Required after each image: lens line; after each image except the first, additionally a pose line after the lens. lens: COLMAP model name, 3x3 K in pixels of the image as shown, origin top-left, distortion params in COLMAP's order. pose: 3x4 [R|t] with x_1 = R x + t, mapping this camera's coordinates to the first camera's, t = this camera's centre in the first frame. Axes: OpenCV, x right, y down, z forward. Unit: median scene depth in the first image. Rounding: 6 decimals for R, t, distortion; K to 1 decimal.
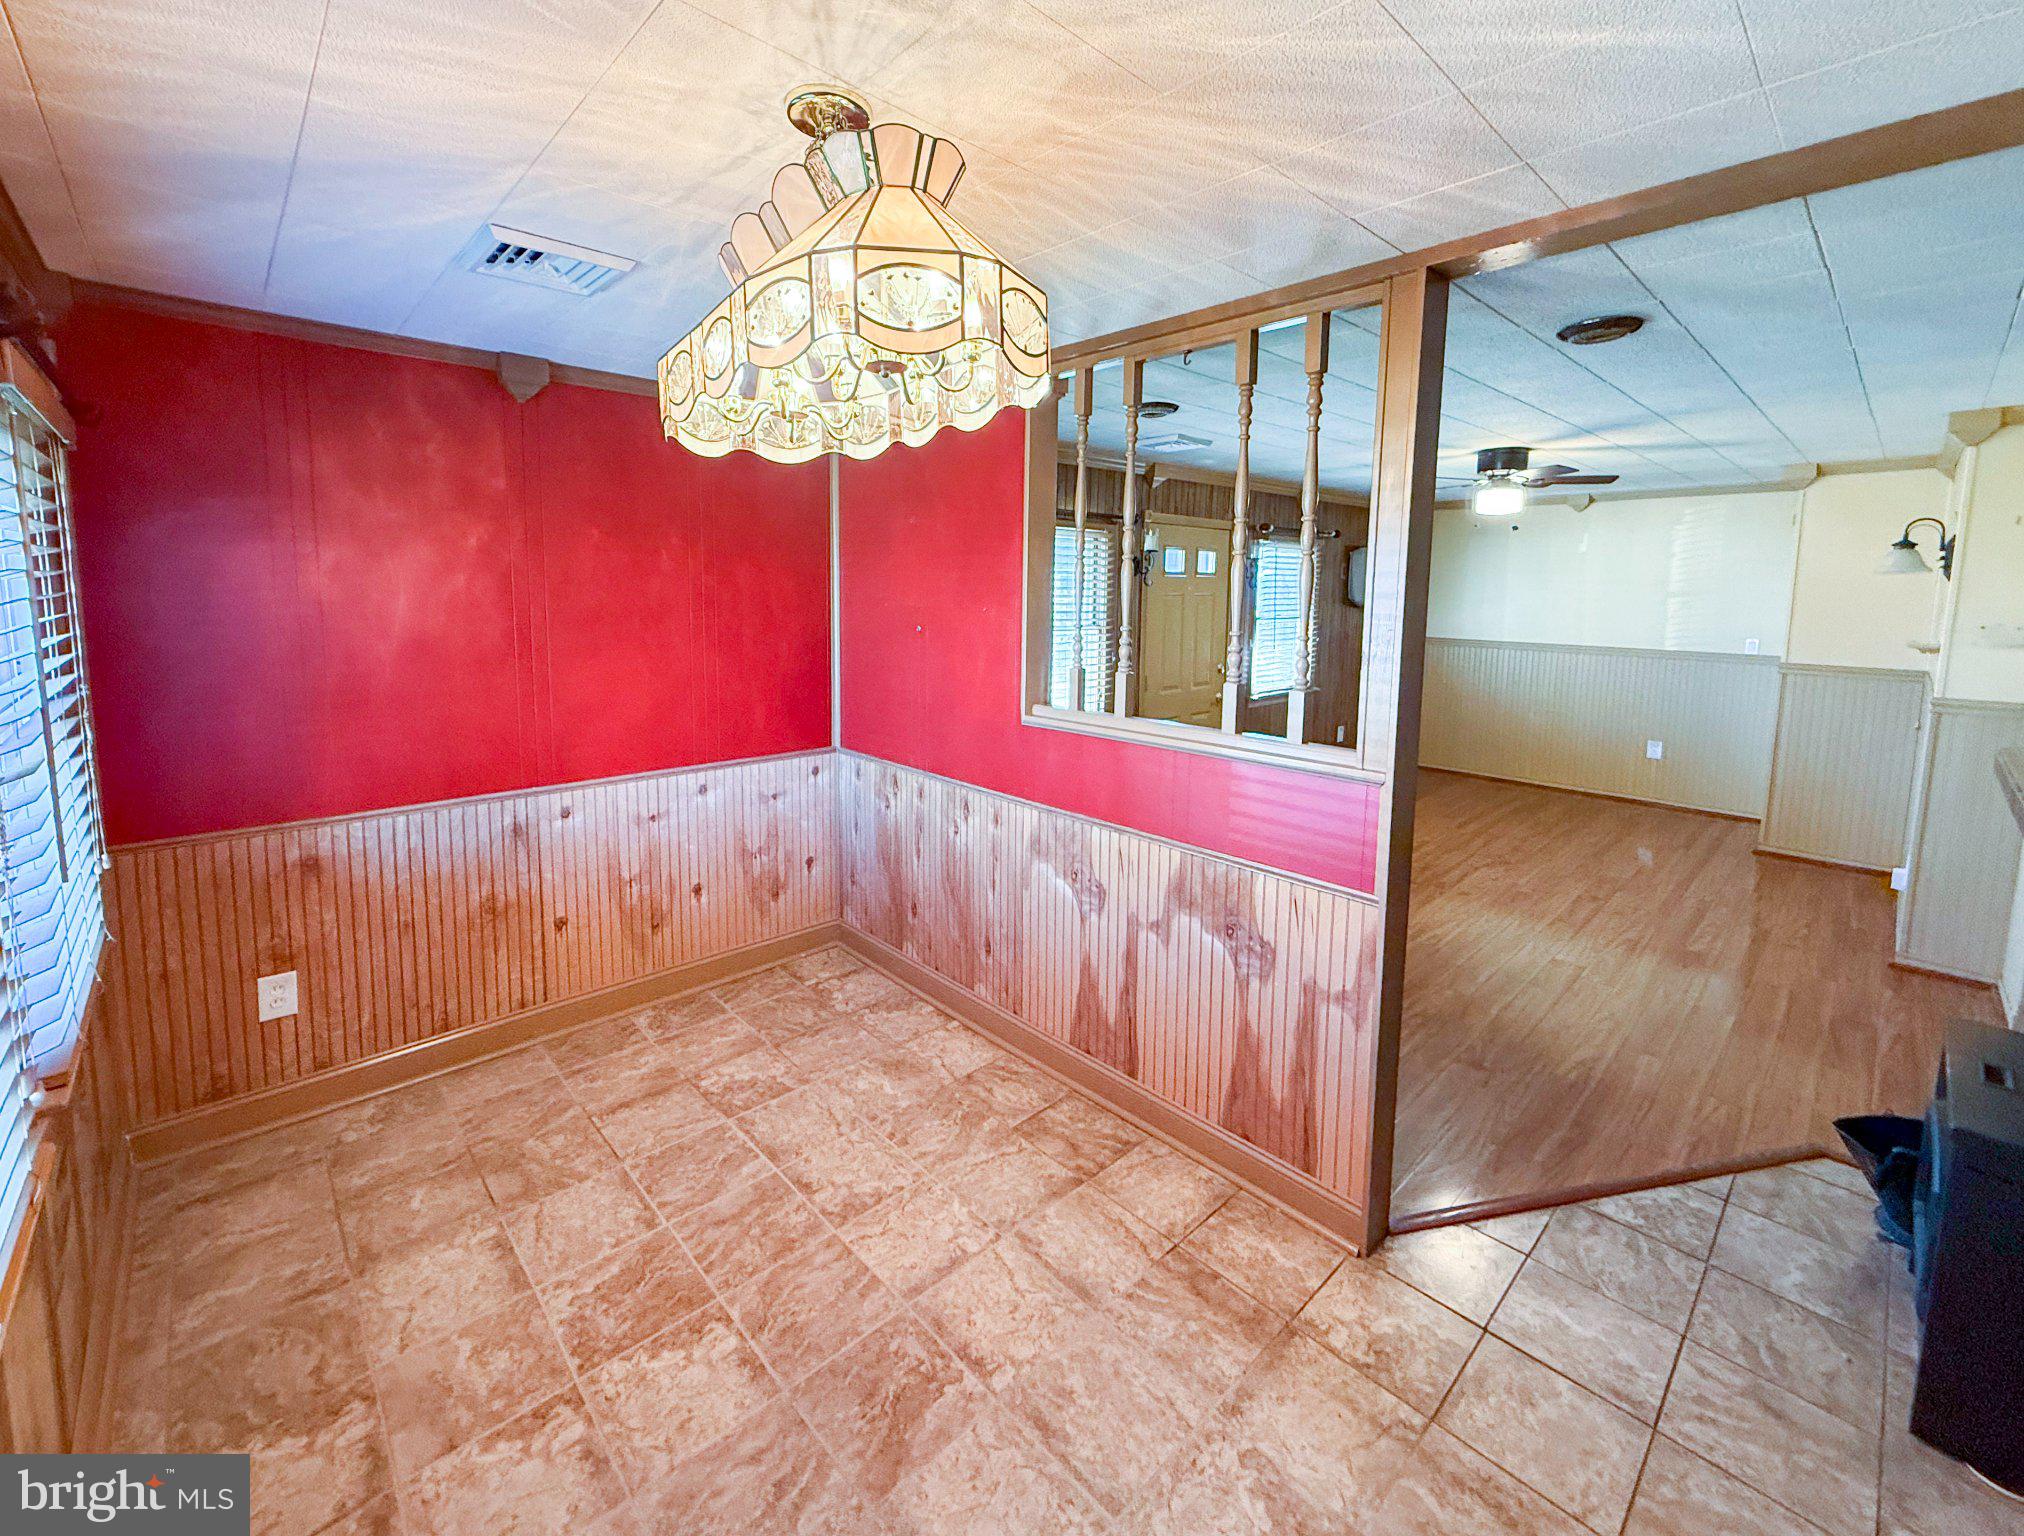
lens RADIAL K [[846.6, 0, 1003.9], [0, 846.6, 667.8], [0, 0, 1]] dist [0.000650, 0.000111]
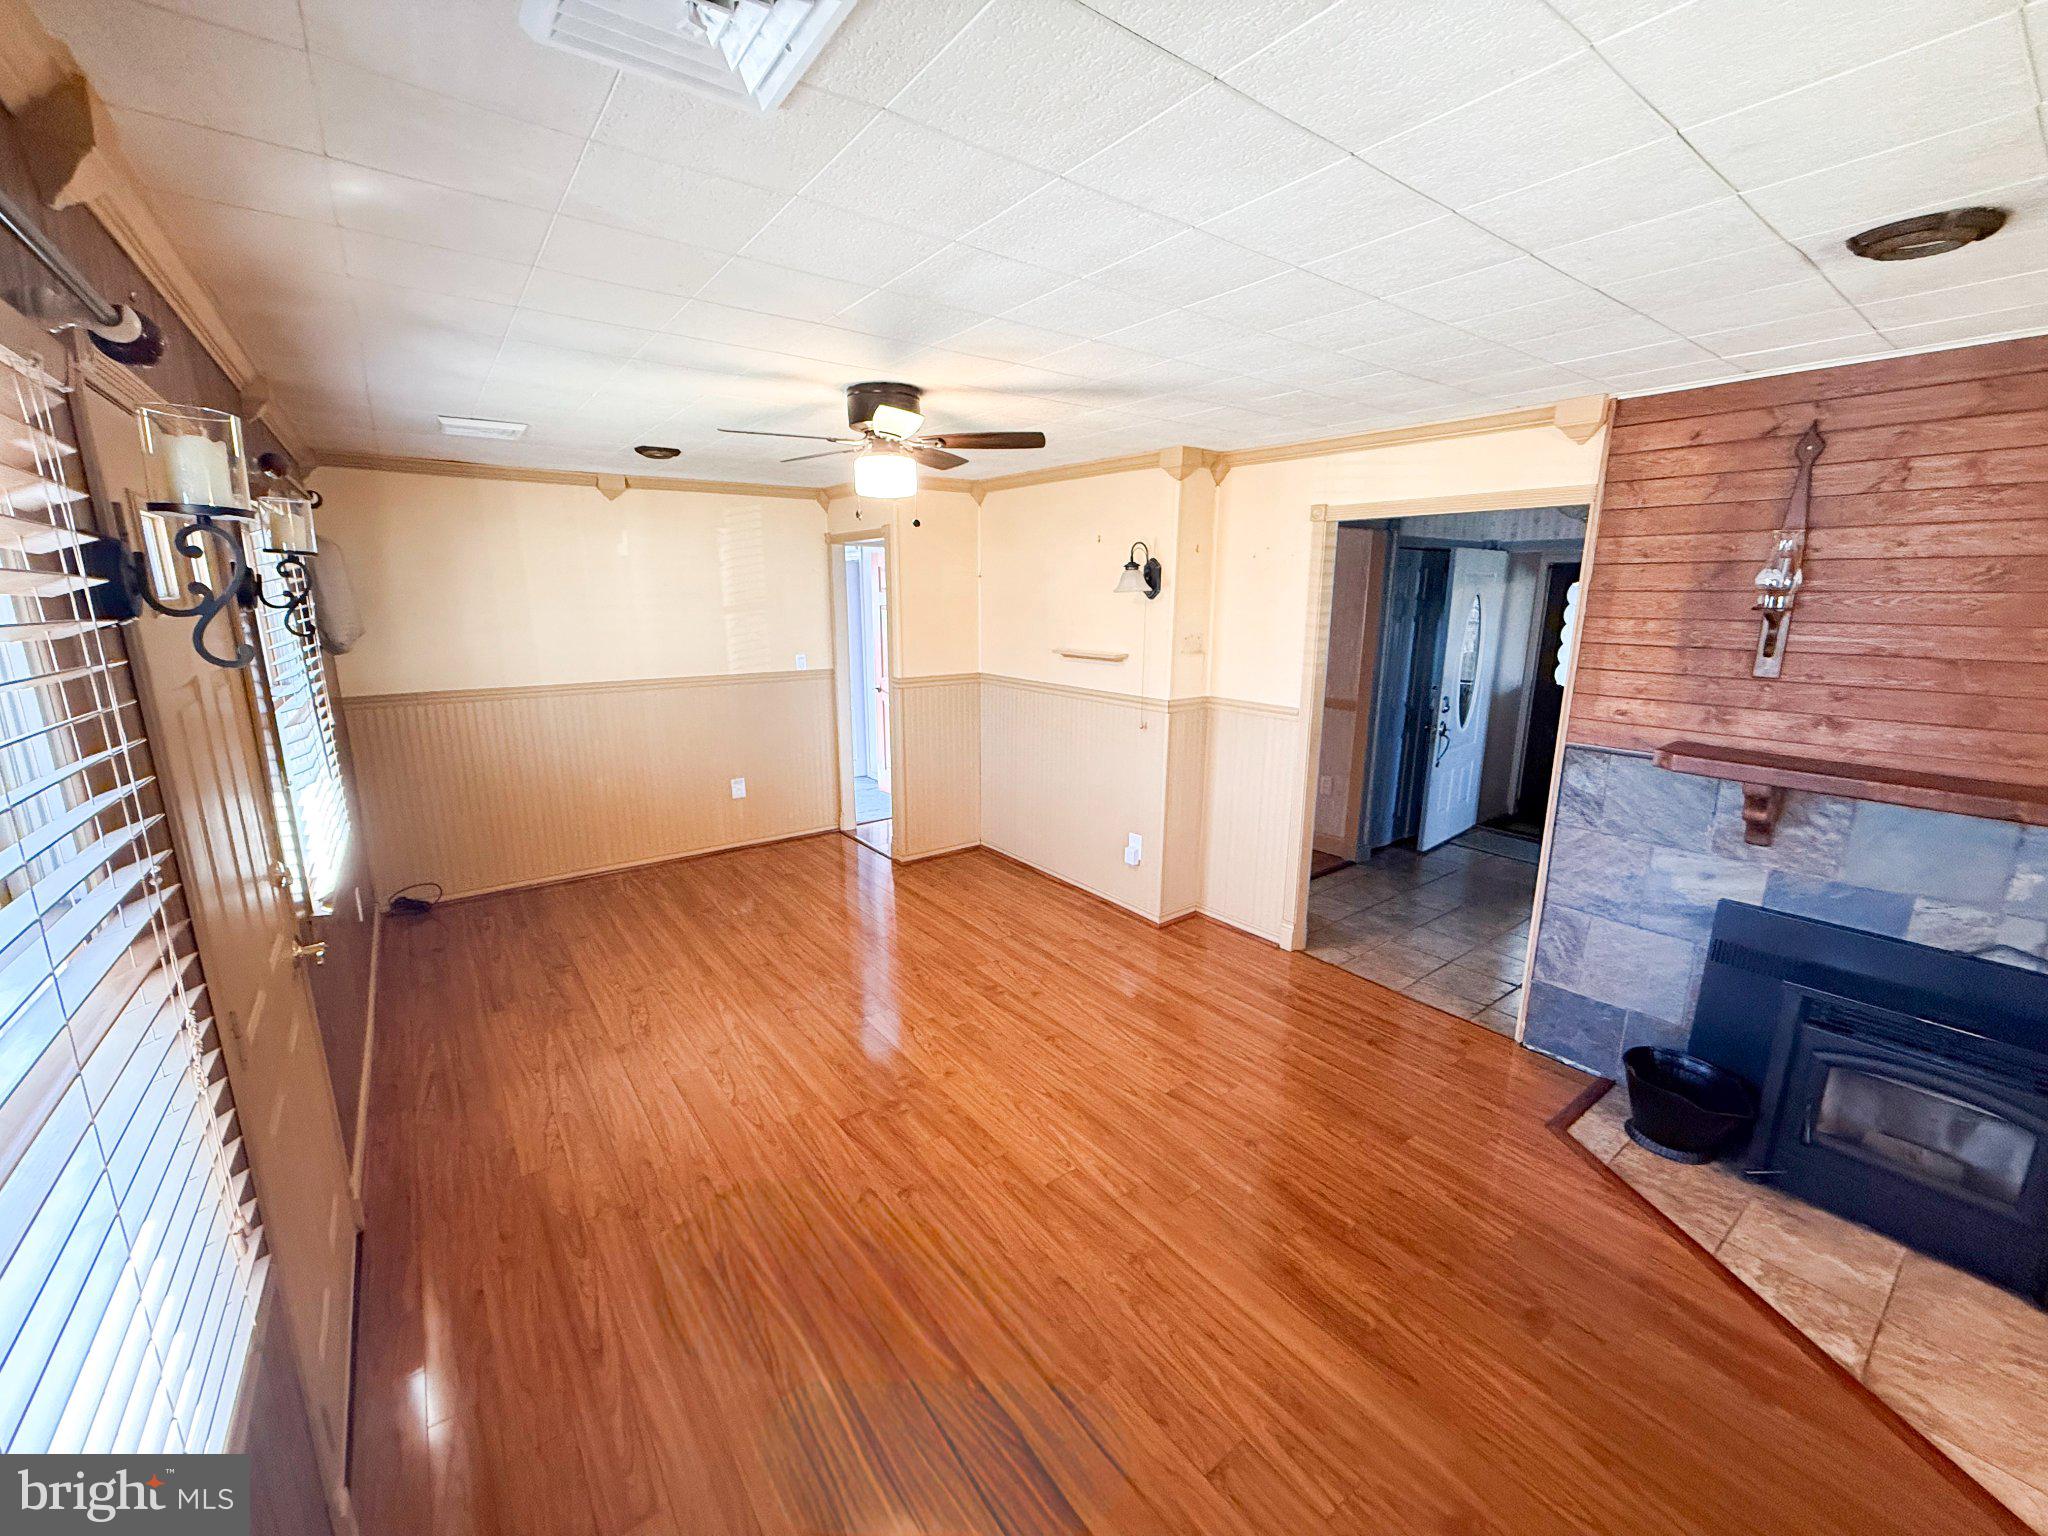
lens RADIAL K [[821.4, 0, 1024.0], [0, 821.4, 770.0], [0, 0, 1]] dist [0.000595, -0.000209]
pose [[0.109976, -0.226042, 0.967889, -0.052226], [0.099707, 0.971393, 0.215531, -0.175241], [-0.988920, 0.072802, 0.129368, 1.365831]]
